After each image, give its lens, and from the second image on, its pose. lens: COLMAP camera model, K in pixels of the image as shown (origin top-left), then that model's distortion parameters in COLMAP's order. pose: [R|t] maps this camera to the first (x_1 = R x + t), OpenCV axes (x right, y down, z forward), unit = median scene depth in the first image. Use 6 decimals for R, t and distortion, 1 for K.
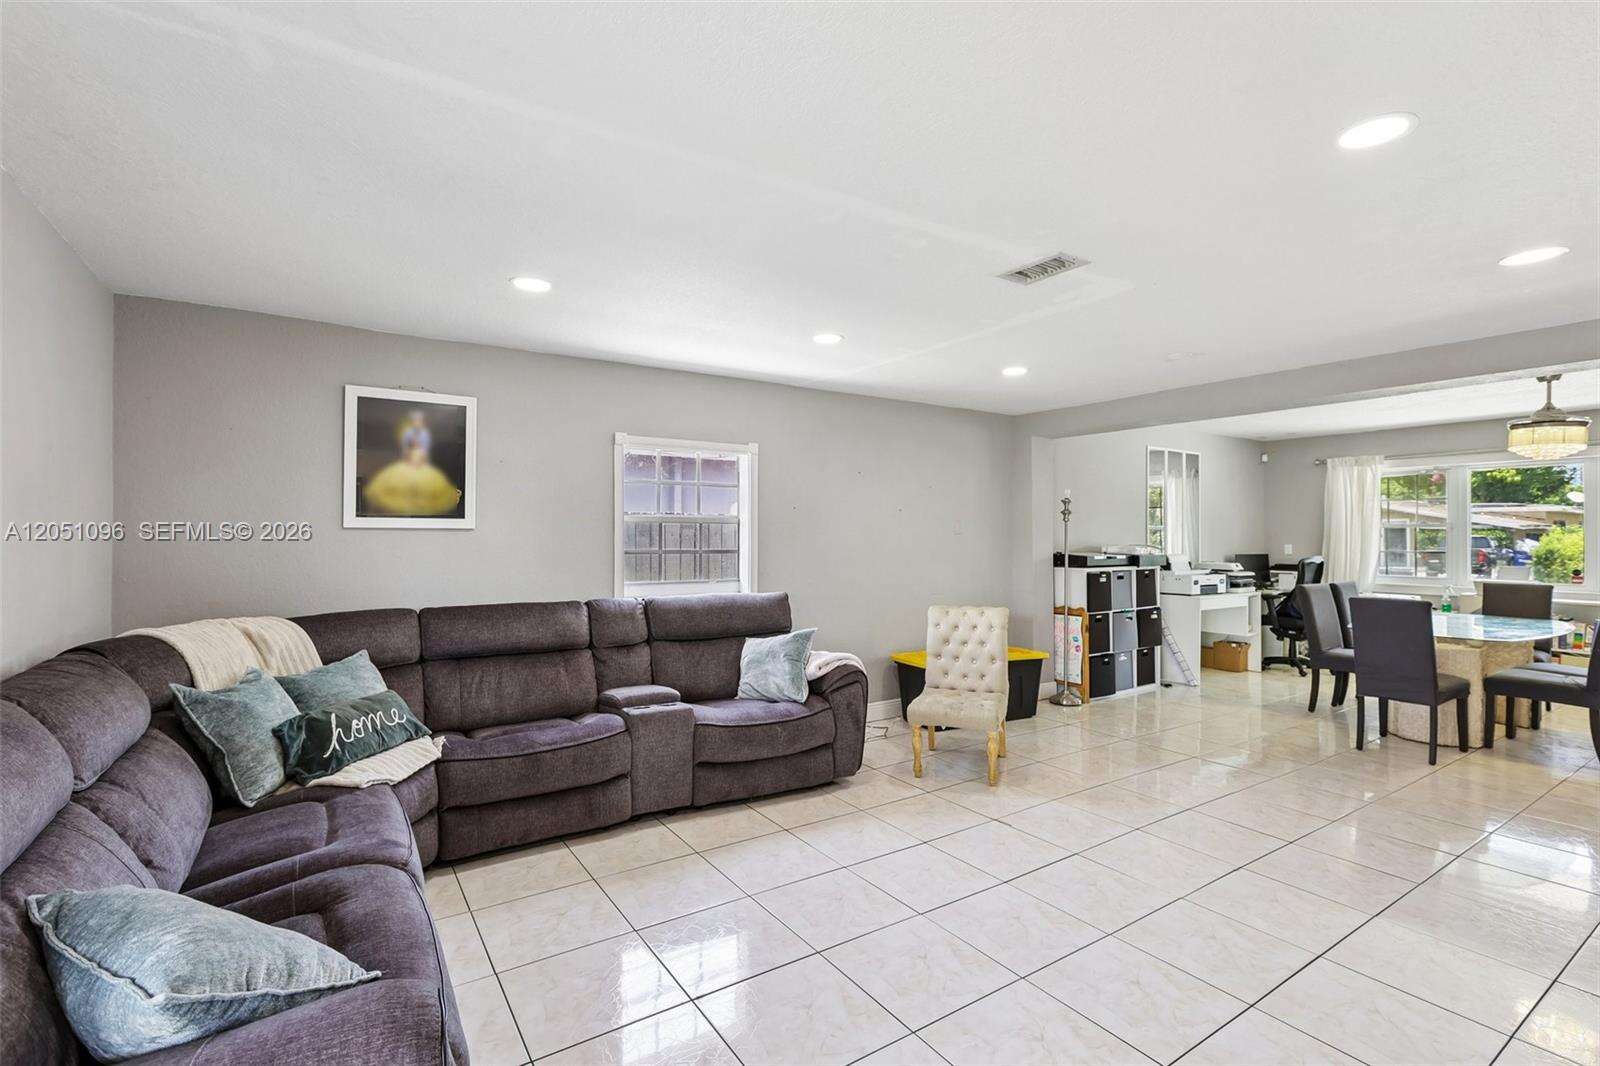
lens RADIAL K [[722.2, 0, 795.7], [0, 722.2, 527.9], [0, 0, 1]] dist [-0.000617, -0.000060]
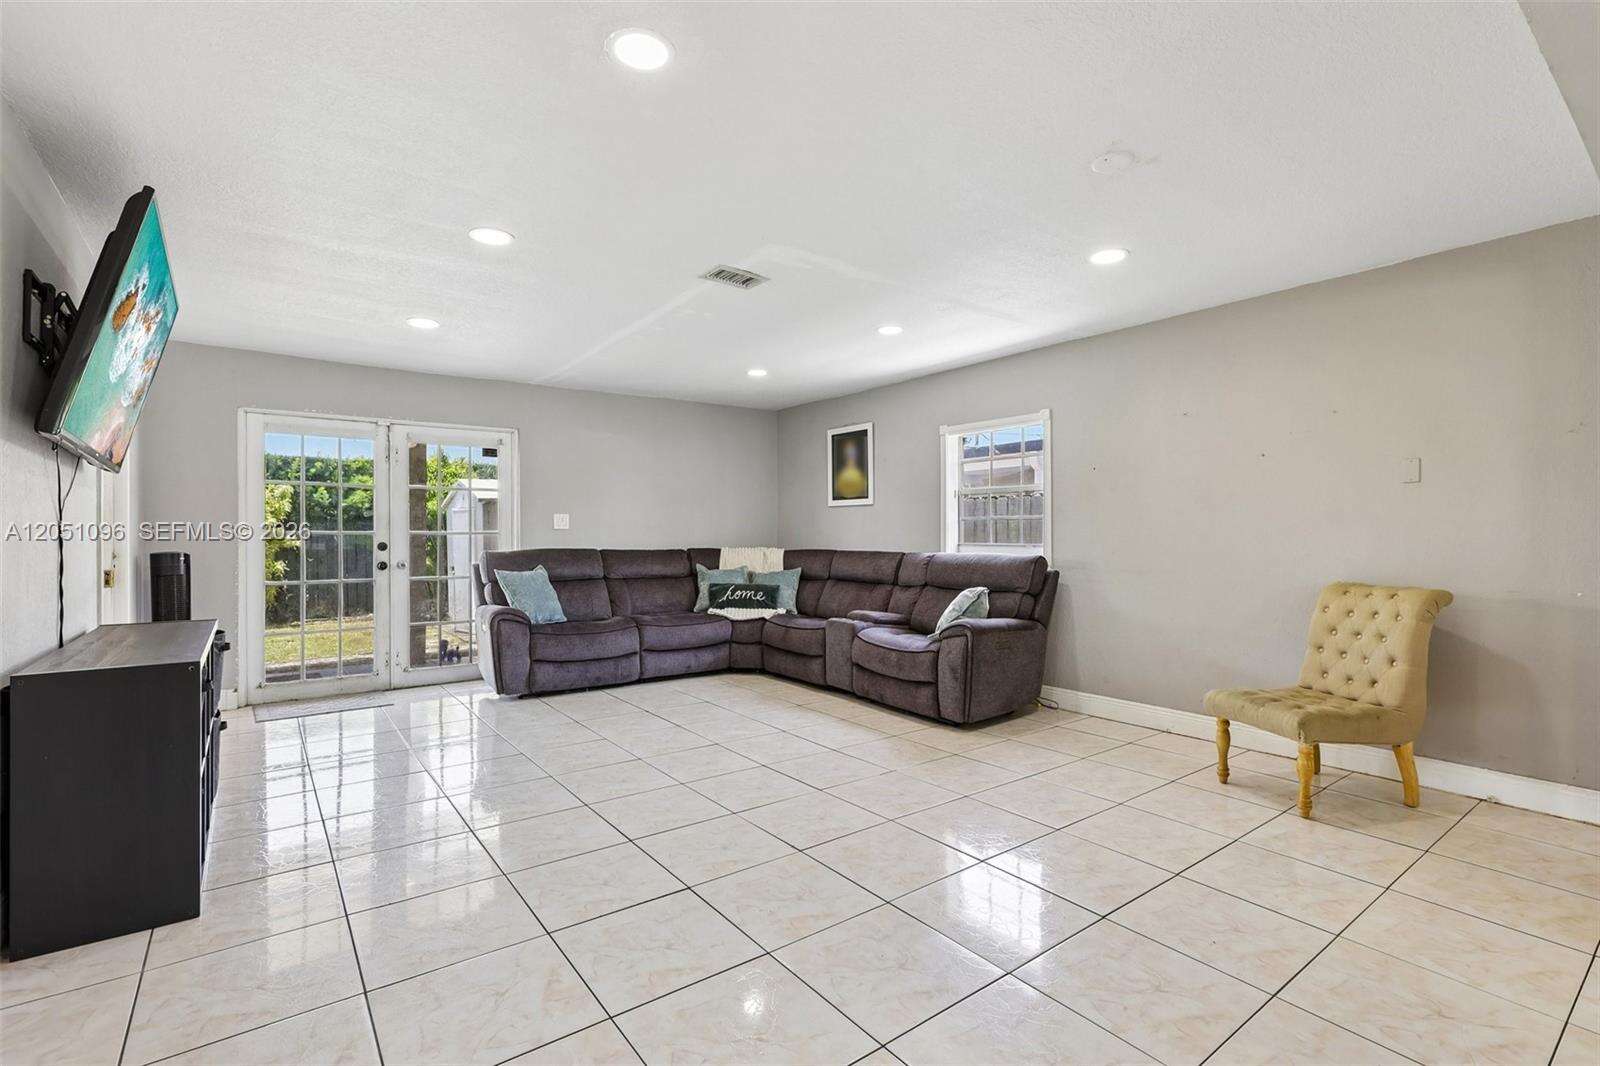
lens RADIAL K [[732.2, 0, 795.7], [0, 732.2, 534.0], [0, 0, 1]] dist [-0.000710, -0.000118]
pose [[0.063665, -0.002825, -0.997967, 0.726152], [0.013179, 0.999911, -0.001989, 0.041987], [0.997884, -0.013026, 0.063697, 0.455003]]
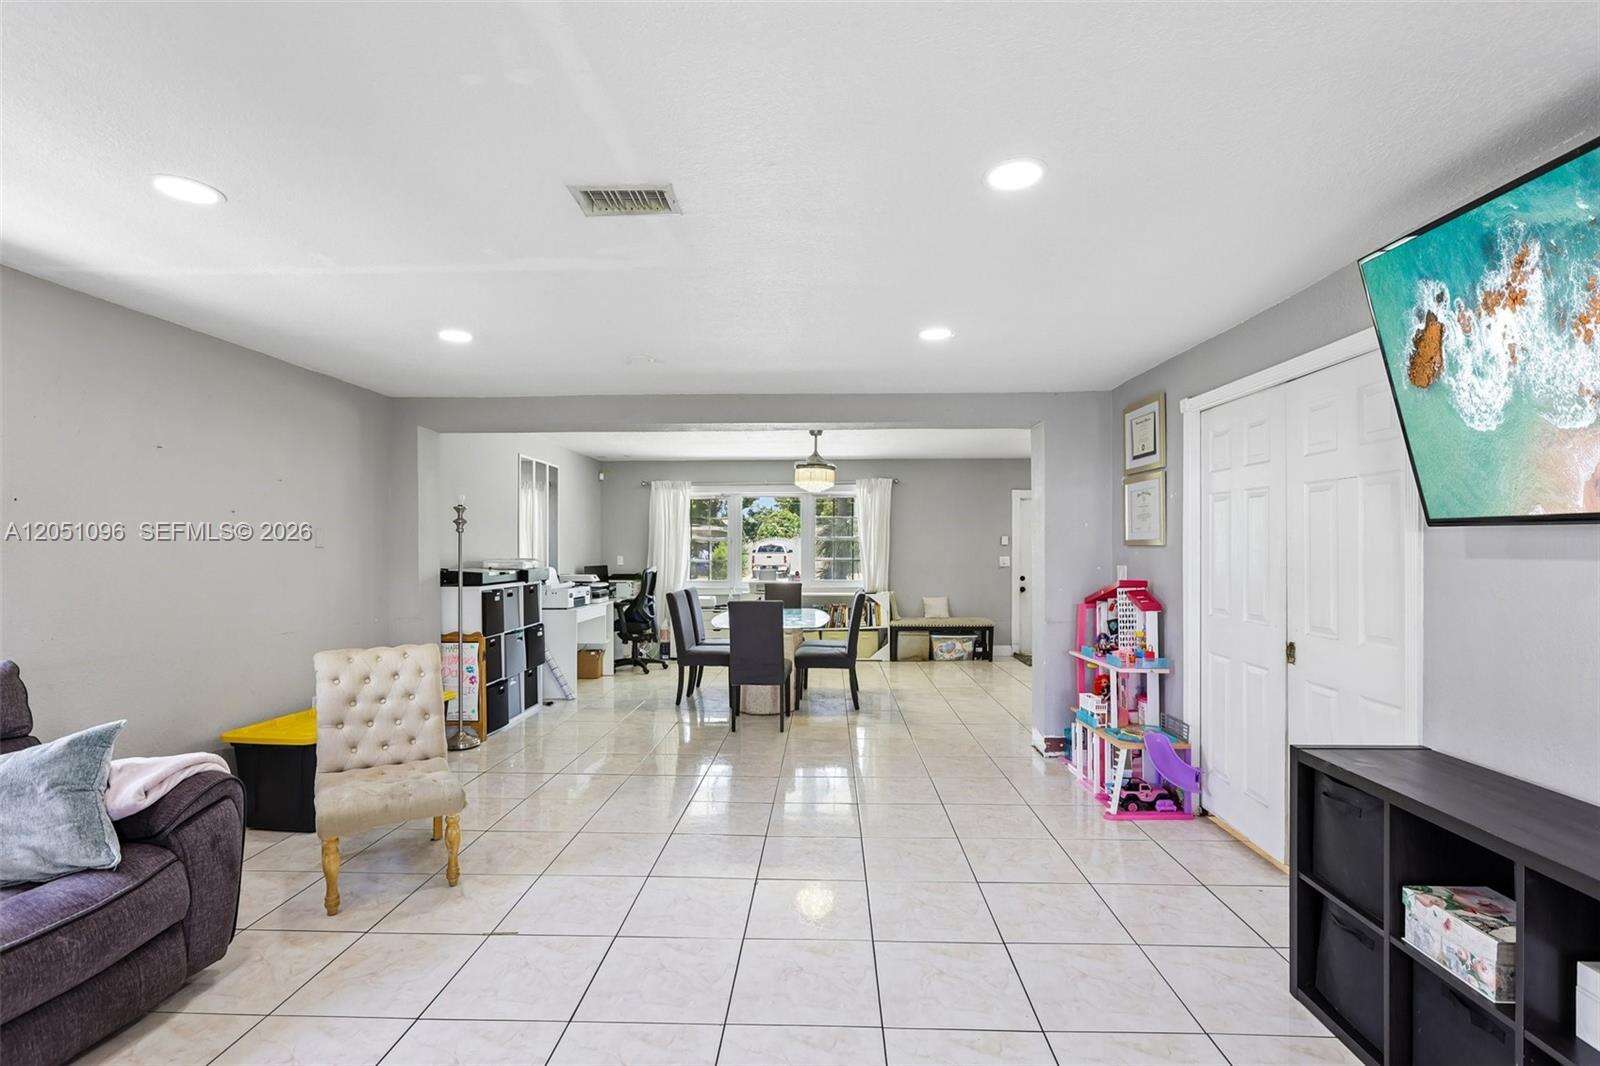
lens RADIAL K [[722.9, 0, 799.7], [0, 722.9, 548.5], [0, 0, 1]] dist [0.001207, 0.000929]
pose [[0.586392, -0.003291, 0.810021, -0.076455], [-0.005114, 0.999957, 0.007765, 0.001596], [-0.810011, -0.008696, 0.586350, 0.176360]]
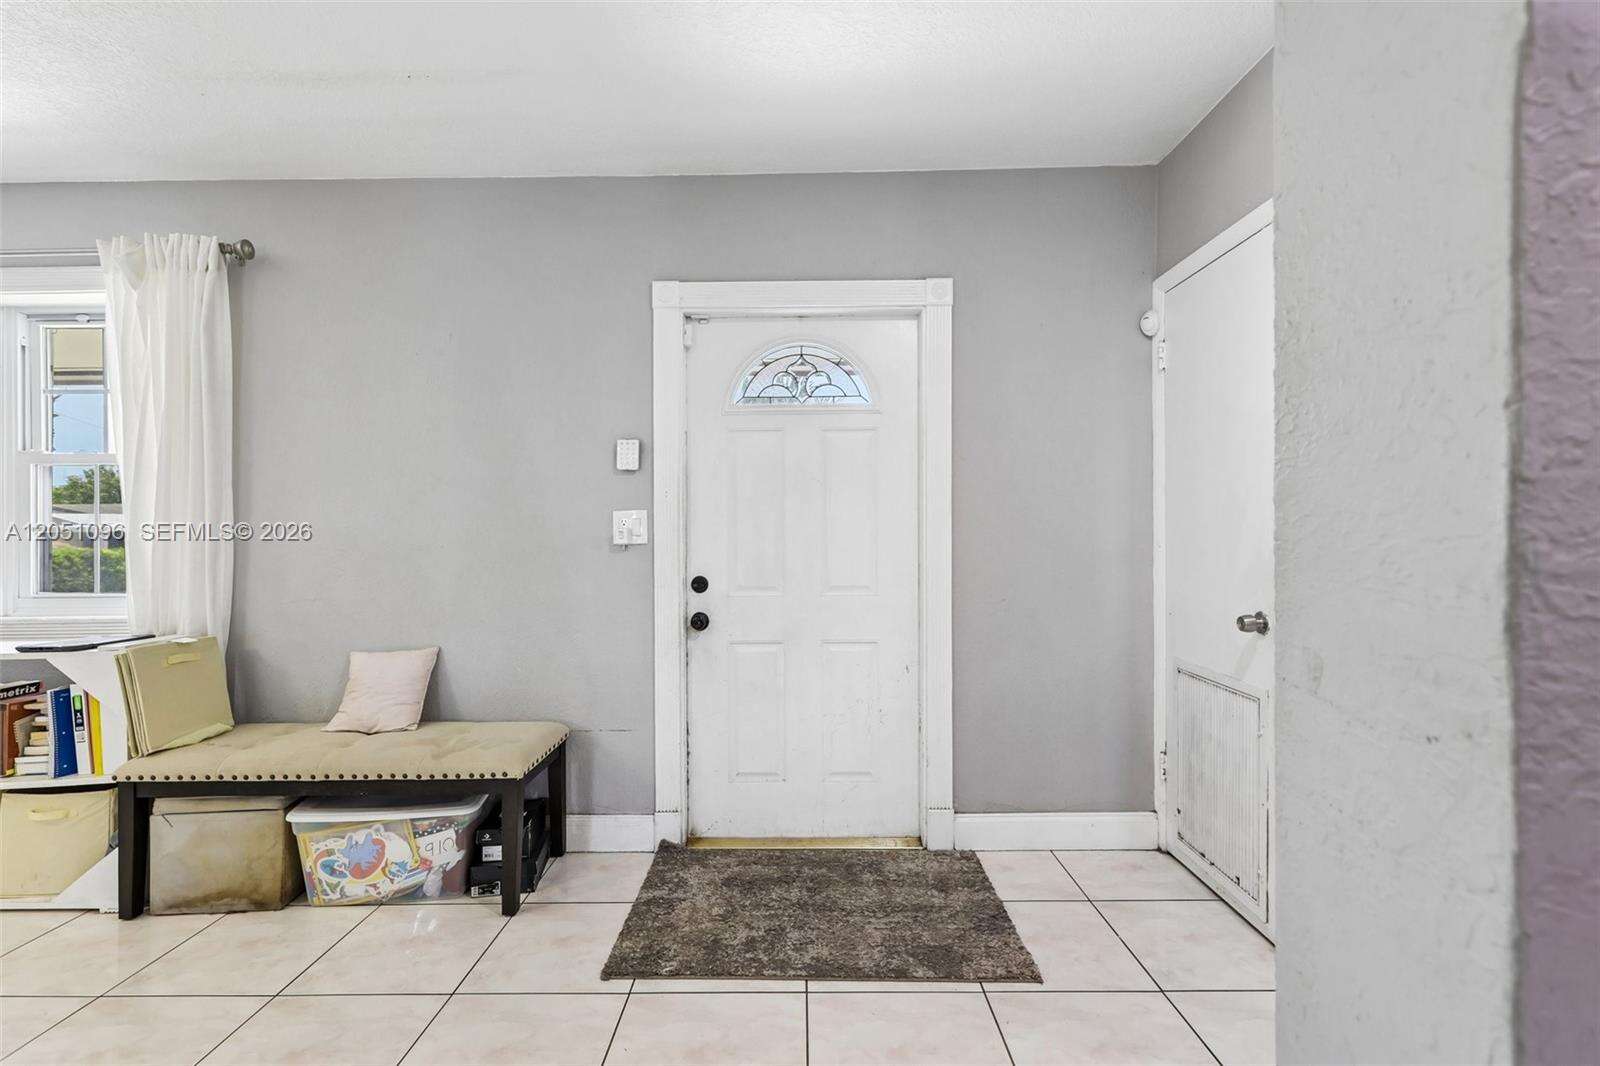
lens RADIAL K [[732.2, 0, 795.7], [0, 732.2, 534.0], [0, 0, 1]] dist [-0.000710, -0.000118]
pose [[0.569358, -0.013634, 0.821977, 1.094687], [0.000165, 0.999864, 0.016470, 0.034971], [-0.822090, -0.009241, 0.569283, 0.378596]]
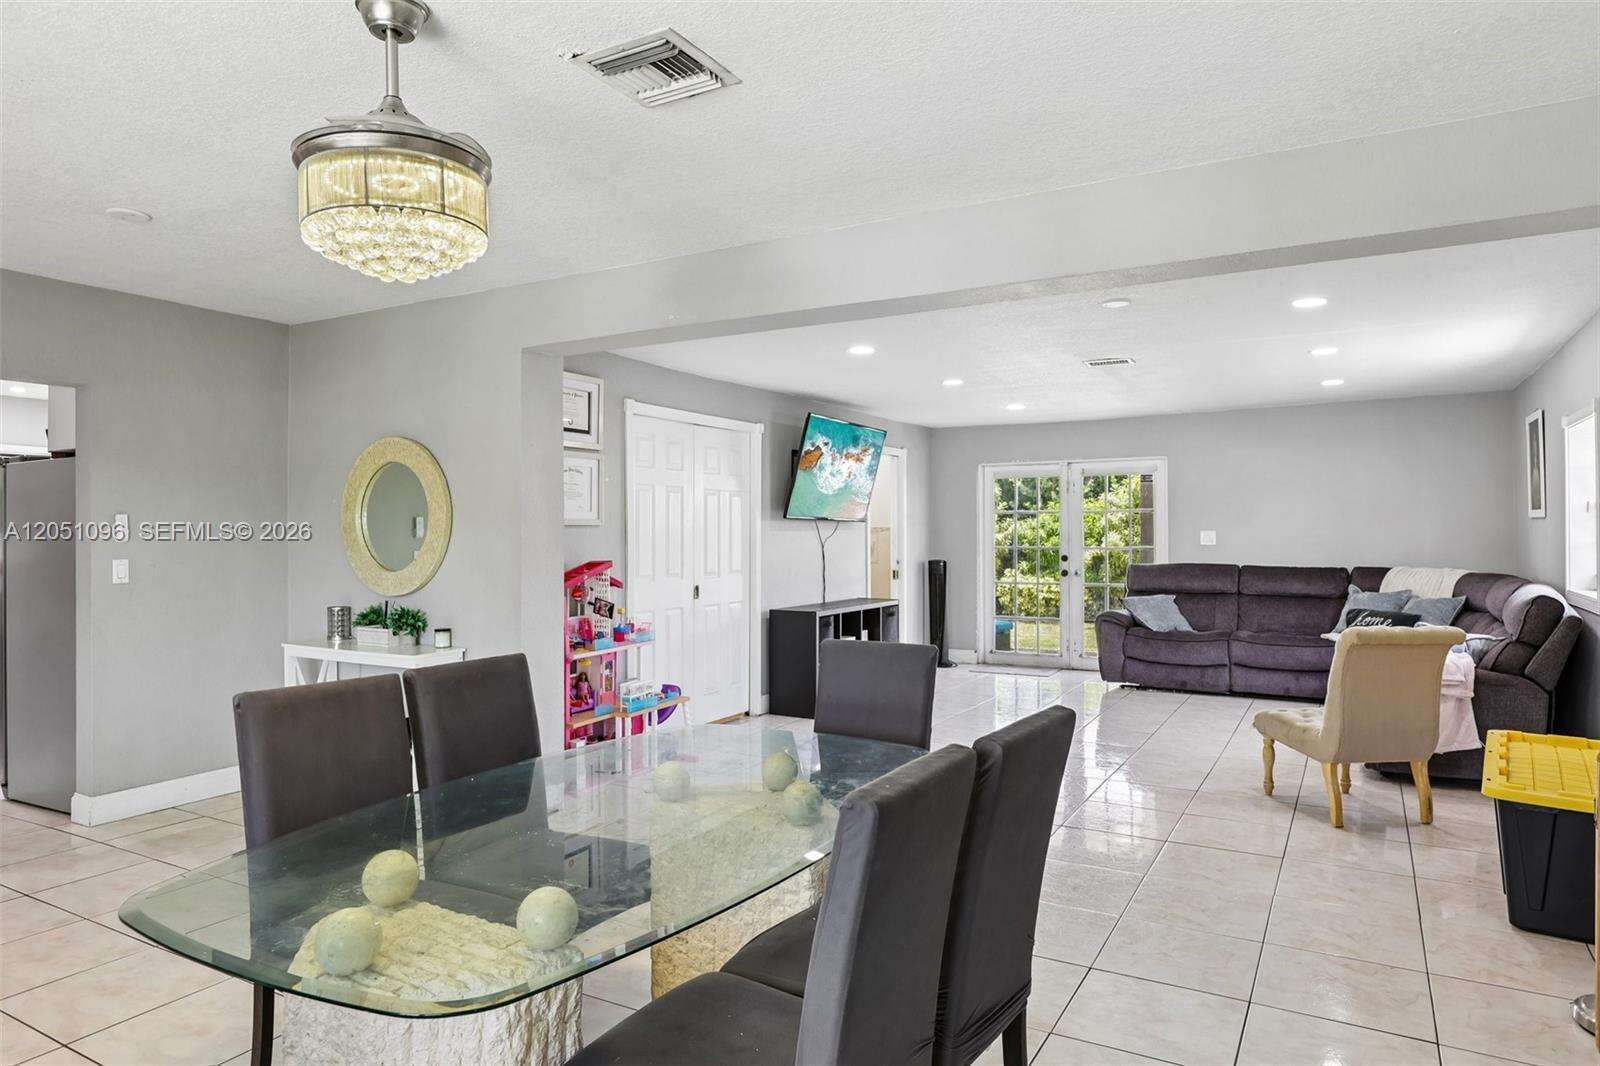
lens RADIAL K [[983.2, 0, 800.0], [0, 983.2, 533.0], [0, 0, 1]] dist [-0.003577, 0.003509]
pose [[-0.892299, 0.005759, -0.451408, 0.877625], [0.009756, 0.999931, -0.006526, 0.015660], [0.451339, -0.010227, -0.892294, 1.192501]]
